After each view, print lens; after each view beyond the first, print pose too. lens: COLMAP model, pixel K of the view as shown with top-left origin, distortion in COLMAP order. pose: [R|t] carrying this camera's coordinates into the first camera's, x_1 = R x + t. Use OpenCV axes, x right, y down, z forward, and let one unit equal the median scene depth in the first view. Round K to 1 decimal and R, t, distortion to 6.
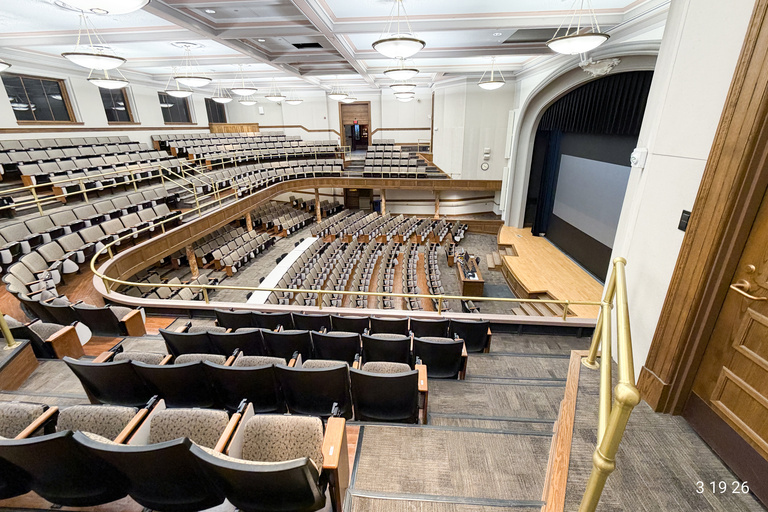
lens RADIAL K [[304.5, 0, 383.6], [0, 304.5, 239.9], [0, 0, 1]] dist [-0.005508, -0.000022]
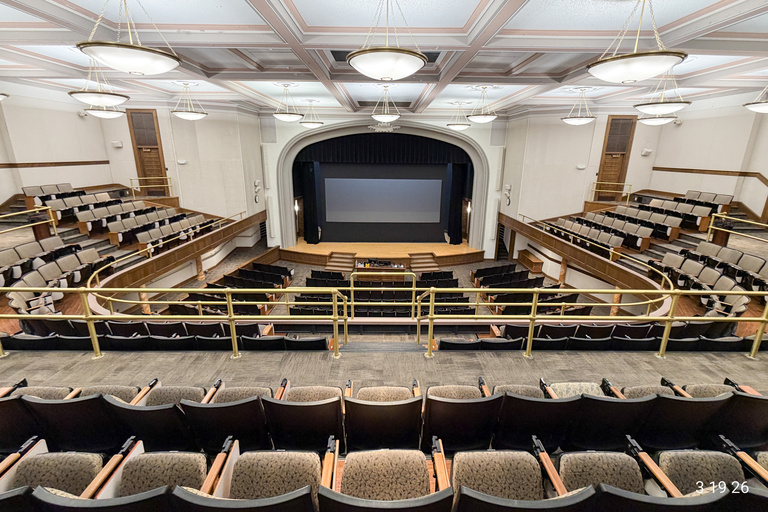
lens RADIAL K [[307.0, 0, 384.4], [0, 307.0, 227.4], [0, 0, 1]] dist [-0.000253, -0.000462]
pose [[-0.084091, -0.221840, 0.971450, -0.639778], [0.342881, 0.908927, 0.237243, -0.242713], [-0.935608, 0.353042, -0.000368, 0.631407]]
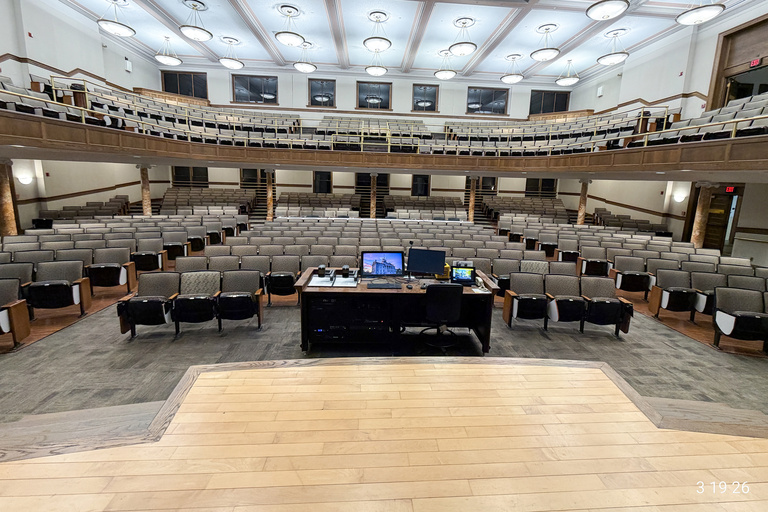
lens RADIAL K [[307.0, 0, 387.9], [0, 307.0, 233.2], [0, 0, 1]] dist [-0.000253, -0.000462]
pose [[0.134830, 0.184187, -0.973599, 0.408007], [-0.379969, 0.917068, 0.120872, 0.001596], [0.915120, 0.353640, 0.193634, 0.619053]]
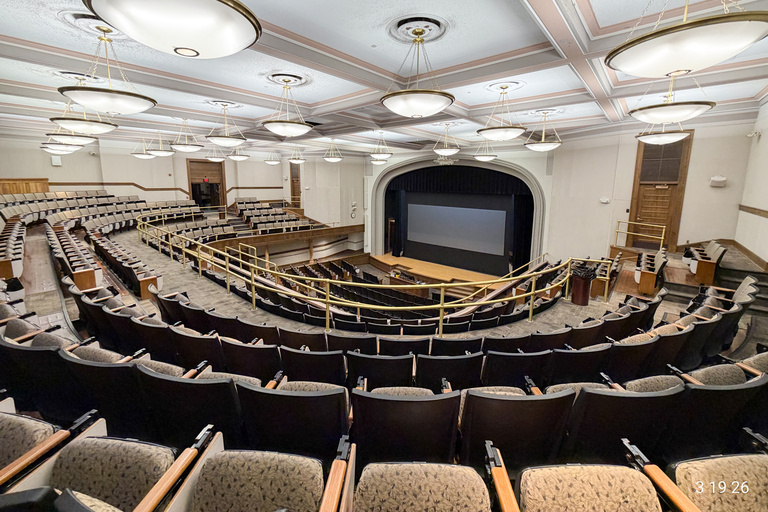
lens RADIAL K [[307.0, 0, 381.9], [0, 307.0, 228.3], [0, 0, 1]] dist [-0.000253, -0.000462]
pose [[0.605675, -0.097696, 0.789692, -0.645756], [0.261655, 0.961697, -0.081708, -0.040298], [-0.751462, 0.256115, 0.608038, 0.089693]]
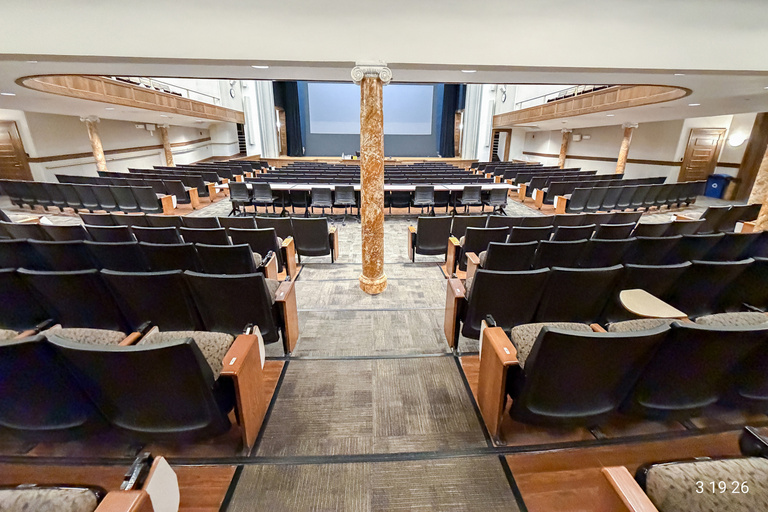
lens RADIAL K [[307.0, 0, 384.6], [0, 307.0, 226.9], [0, 0, 1]] dist [-0.000253, -0.000462]
pose [[-0.125045, -0.257485, 0.958157, -0.644135], [0.343486, 0.894780, 0.285281, 0.001332], [-0.930796, 0.364787, -0.023446, 0.726802]]
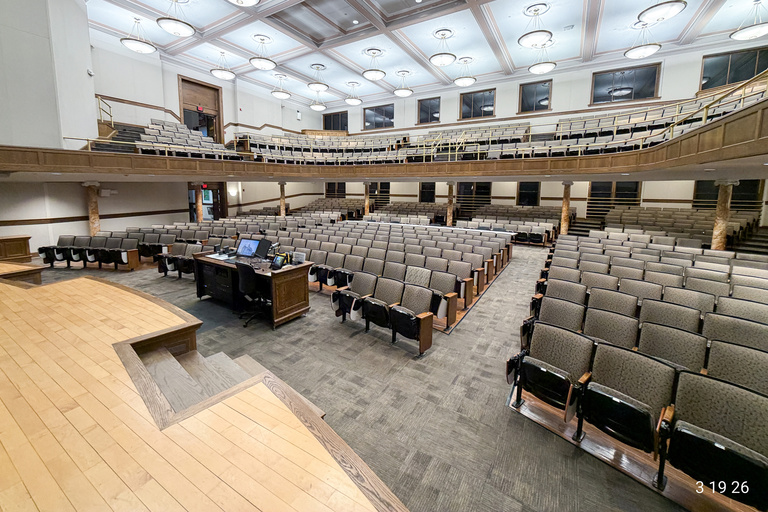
lens RADIAL K [[307.0, 0, 385.5], [0, 307.0, 229.6], [0, 0, 1]] dist [-0.000253, -0.000462]
pose [[-0.450964, 0.128362, -0.883264, 0.400895], [-0.316114, 0.902488, 0.292553, -0.105859], [0.834687, 0.411143, -0.366412, 0.902827]]
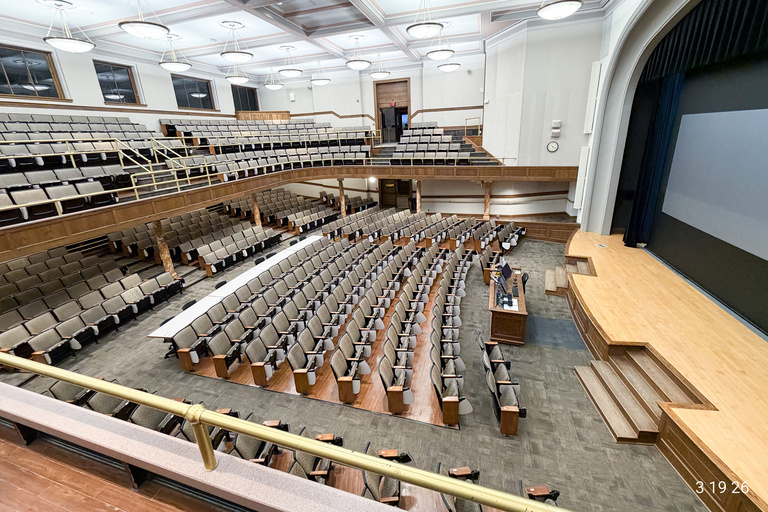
lens RADIAL K [[307.0, 0, 386.7], [0, 307.0, 240.1], [0, 0, 1]] dist [-0.000253, -0.000462]
pose [[0.976039, 0.042232, -0.213458, 0.111799], [-0.046465, 0.998810, -0.014848, 0.006339], [0.212577, 0.024411, 0.976839, 0.209613]]
